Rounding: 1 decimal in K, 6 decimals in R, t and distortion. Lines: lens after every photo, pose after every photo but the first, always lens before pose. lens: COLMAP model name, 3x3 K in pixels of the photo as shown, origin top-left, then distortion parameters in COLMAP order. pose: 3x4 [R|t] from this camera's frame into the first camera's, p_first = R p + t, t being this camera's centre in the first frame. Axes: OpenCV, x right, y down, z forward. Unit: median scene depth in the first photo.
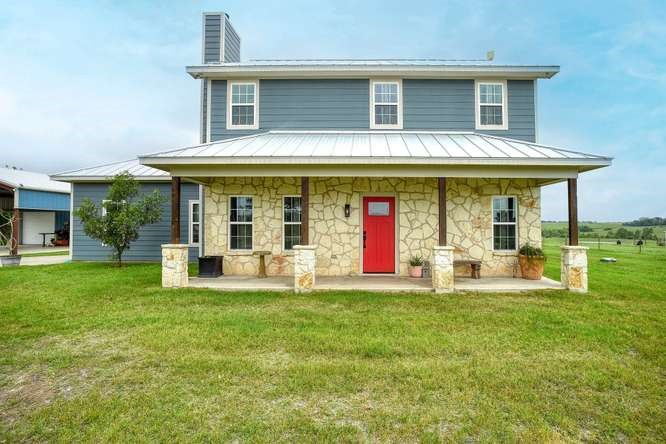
lens RADIAL K [[306.8, 0, 334.6], [0, 306.8, 219.7], [0, 0, 1]] dist [-0.030446, 0.000012]
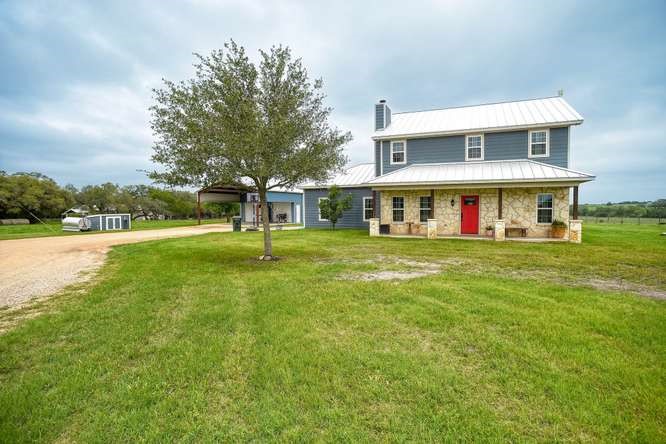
lens RADIAL K [[338.1, 0, 310.4], [0, 338.1, 217.9], [0, 0, 1]] dist [0.000940, 0.000839]
pose [[0.938472, 0.002381, -0.345346, -0.068913], [0.015892, 0.998619, 0.050071, -0.057140], [0.344989, -0.052479, 0.937139, -1.436508]]
